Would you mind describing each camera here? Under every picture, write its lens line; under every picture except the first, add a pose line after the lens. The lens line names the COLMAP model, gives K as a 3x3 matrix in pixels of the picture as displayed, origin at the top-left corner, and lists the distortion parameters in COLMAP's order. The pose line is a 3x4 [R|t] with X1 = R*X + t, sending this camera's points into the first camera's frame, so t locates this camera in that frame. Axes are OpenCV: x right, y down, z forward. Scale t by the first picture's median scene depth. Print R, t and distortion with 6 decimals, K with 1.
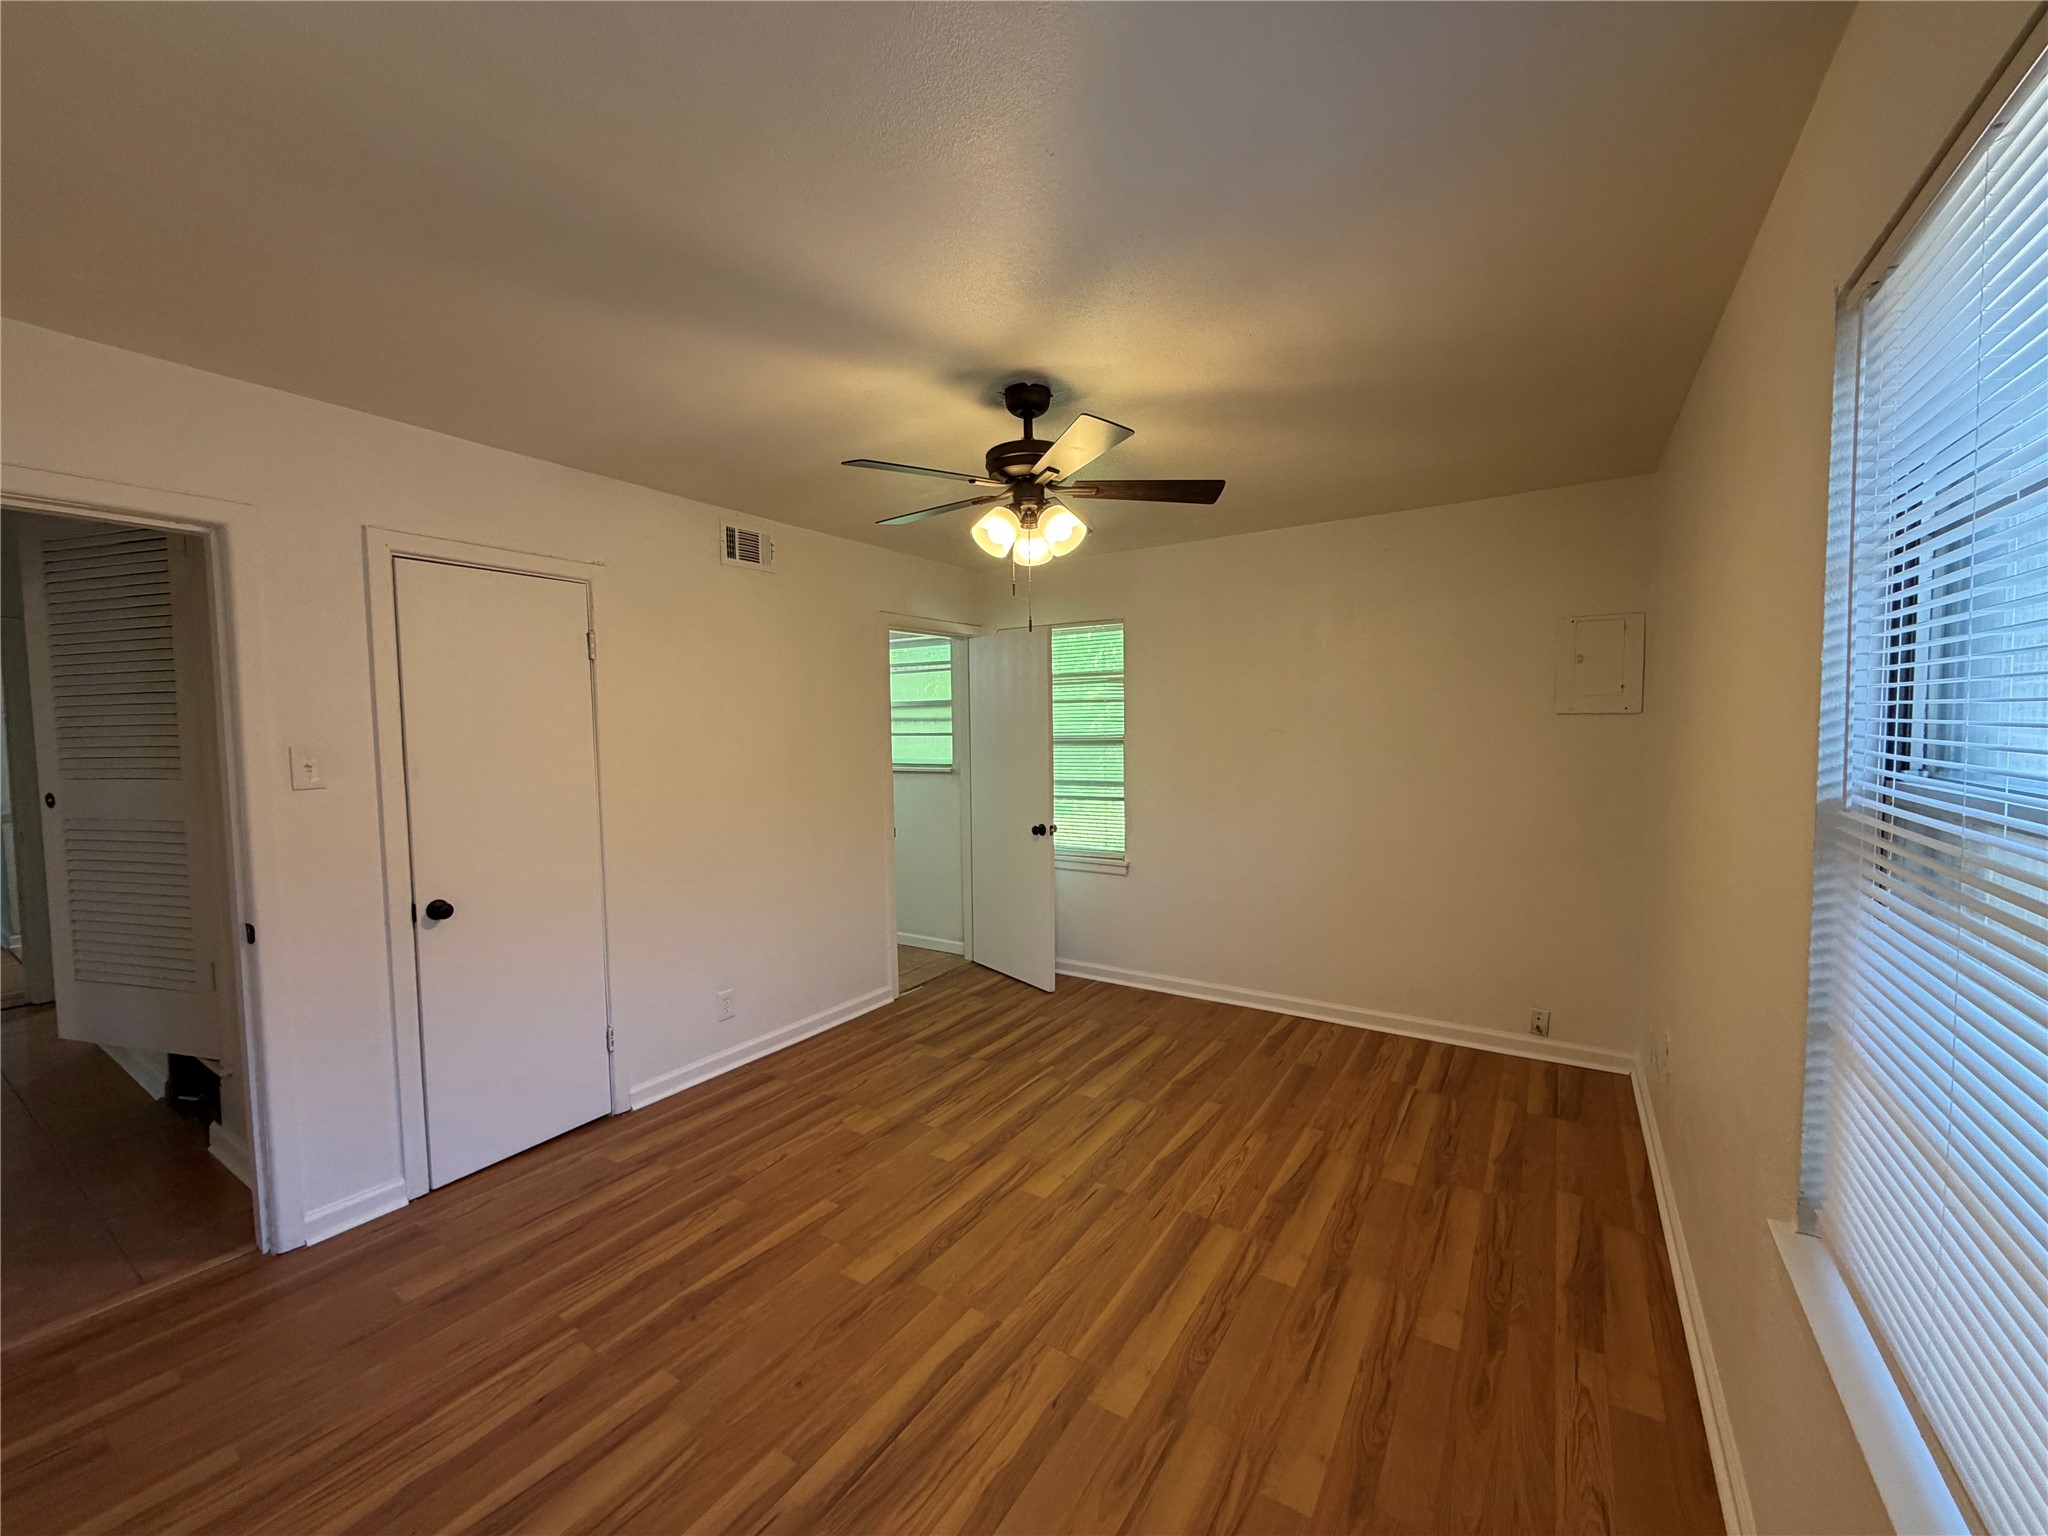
lens RADIAL K [[813.1, 0, 1021.0], [0, 813.1, 757.1], [0, 0, 1]] dist [-0.000509, 0.000413]
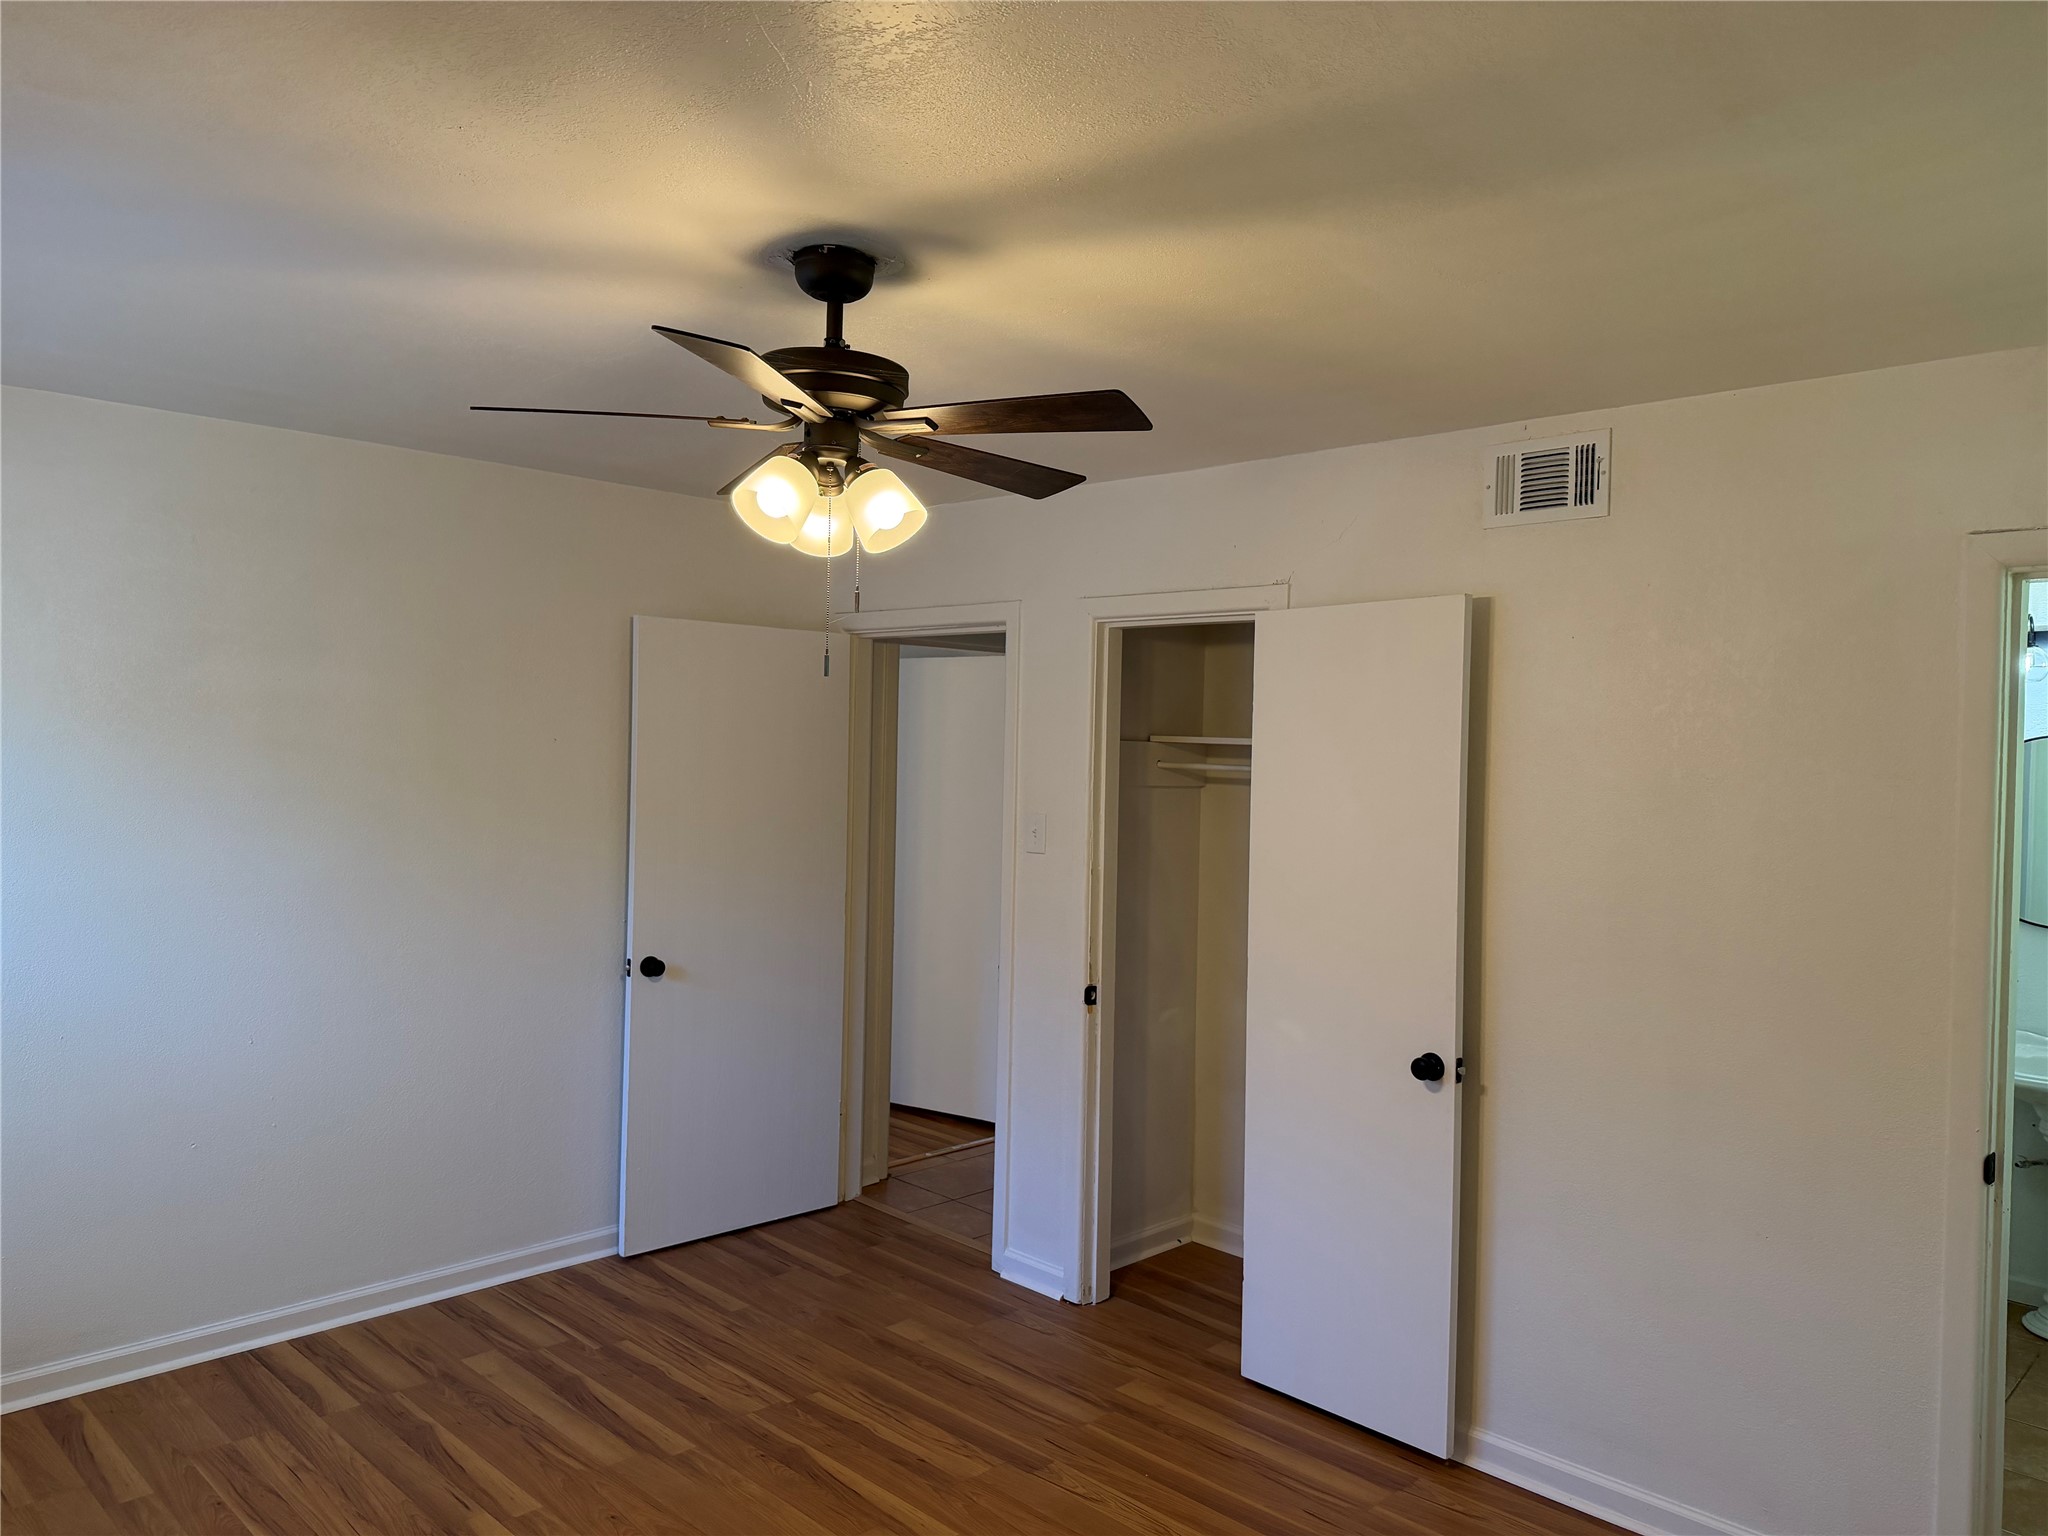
lens RADIAL K [[1436.3, 0, 1011.5], [0, 1436.3, 763.4], [0, 0, 1]] dist [0.047156, -0.067425]
pose [[-0.191417, 0.017387, -0.981355, 1.094022], [-0.064945, 0.997428, 0.030340, -0.148960], [0.979358, 0.069541, -0.189795, 1.486605]]
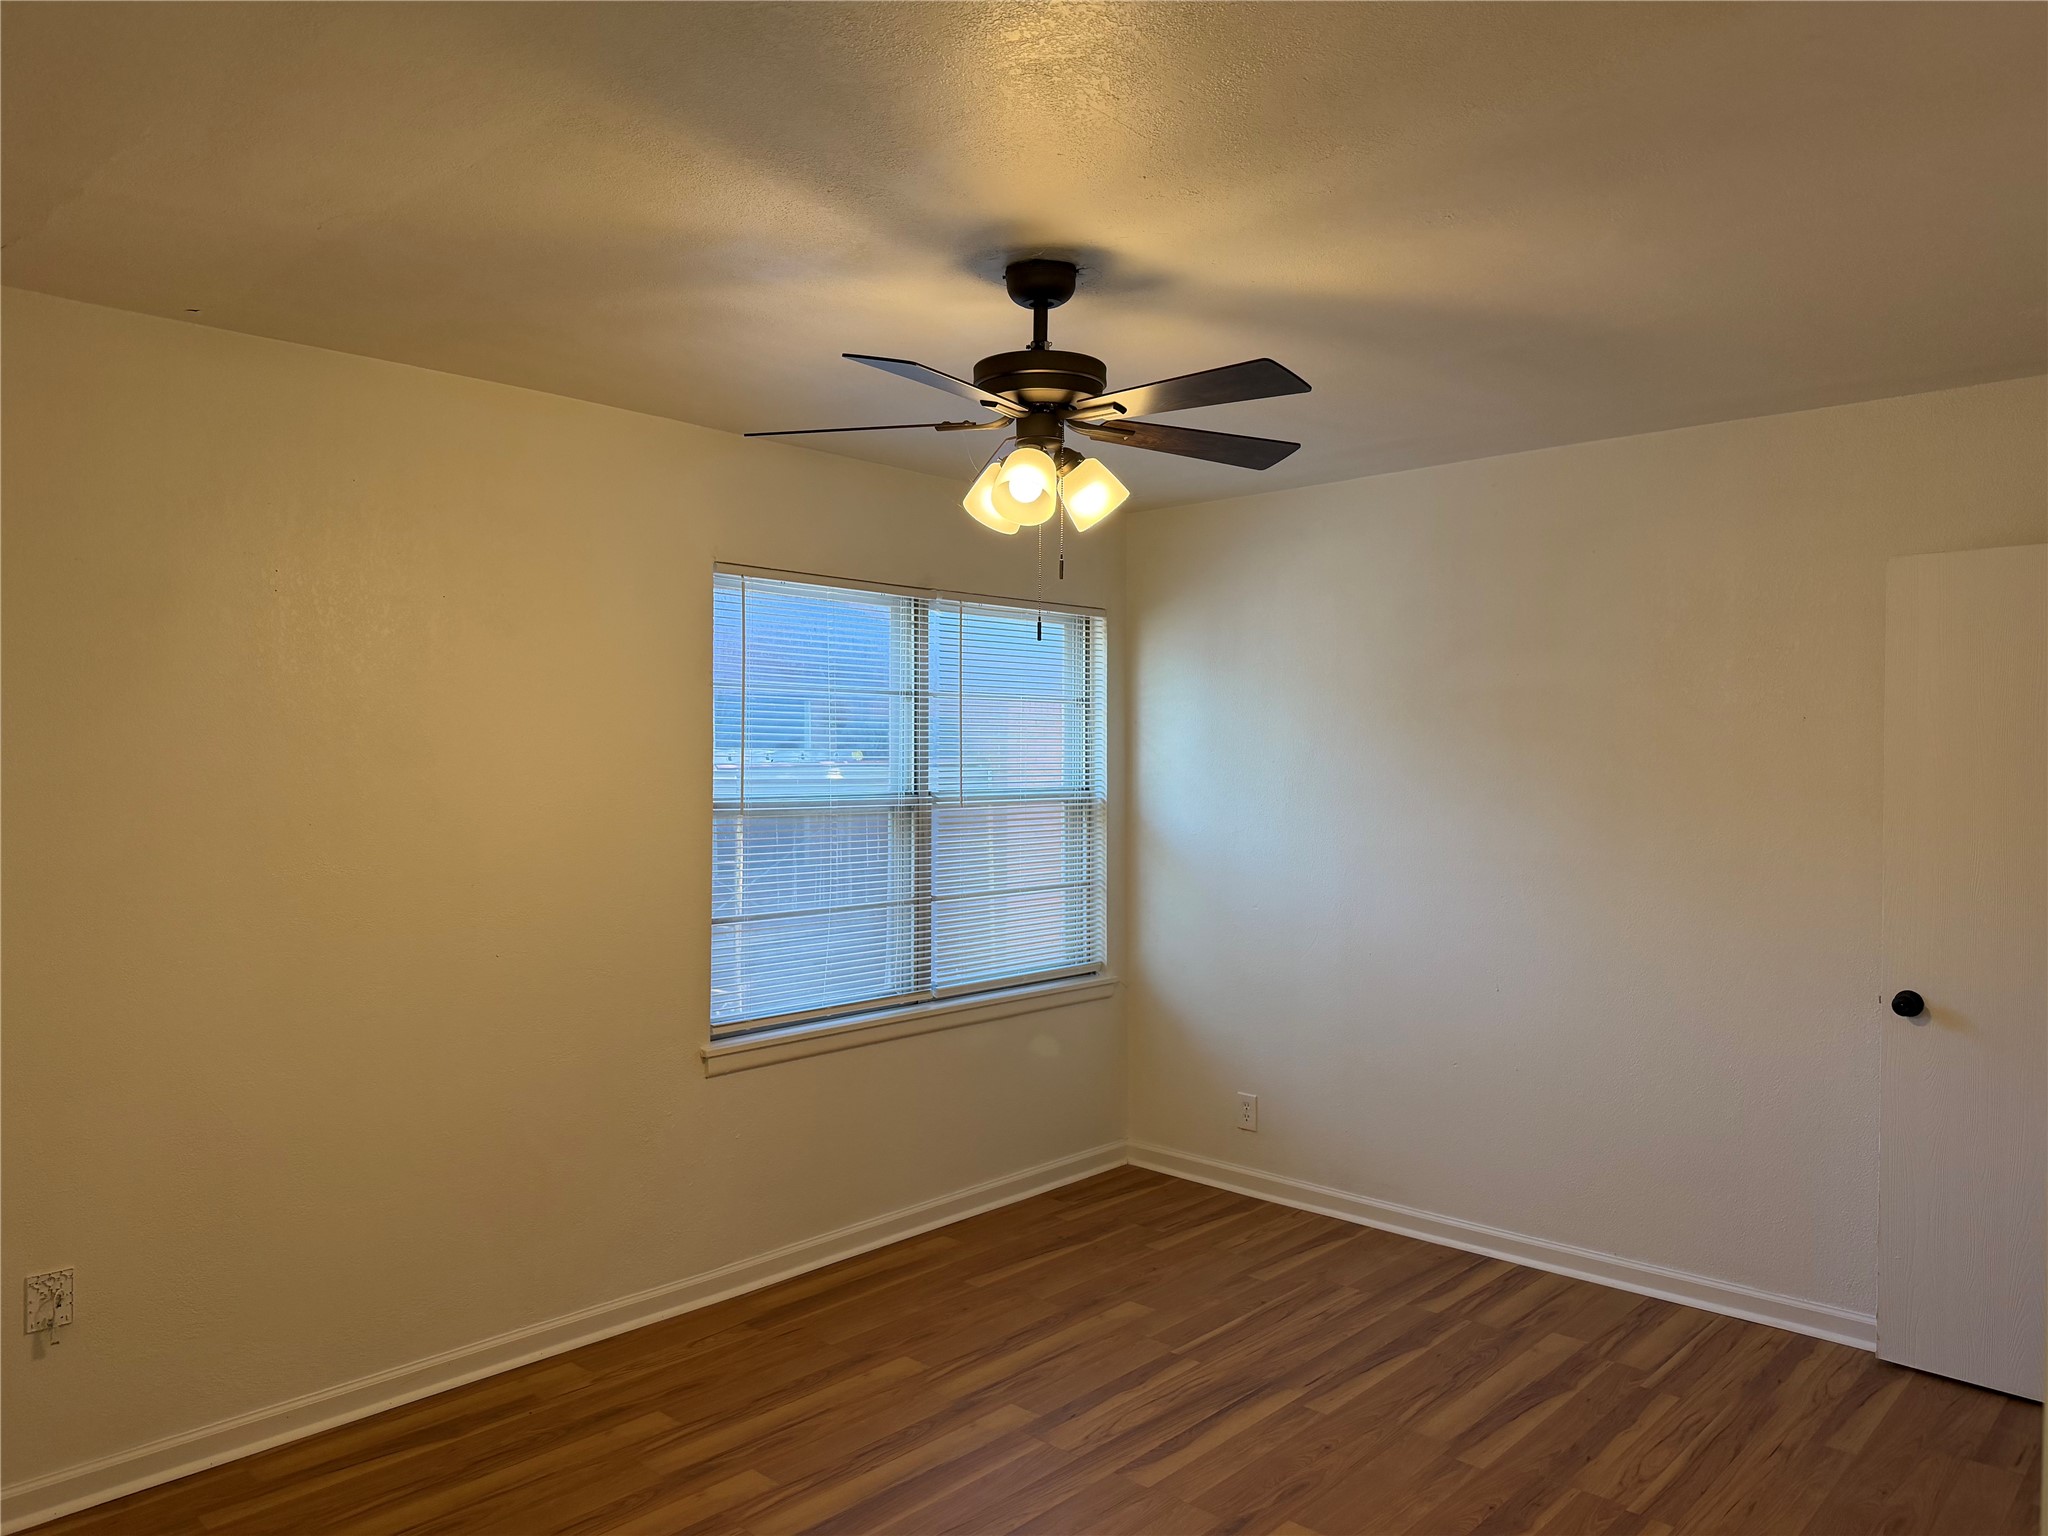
lens RADIAL K [[1485.4, 0, 1044.8], [0, 1485.4, 763.2], [0, 0, 1]] dist [-0.008786, -0.002671]
pose [[-0.987797, 0.006119, 0.155627, -0.192247], [0.015183, 0.998252, 0.057121, -0.137792], [-0.155005, 0.058787, -0.986163, 2.414143]]
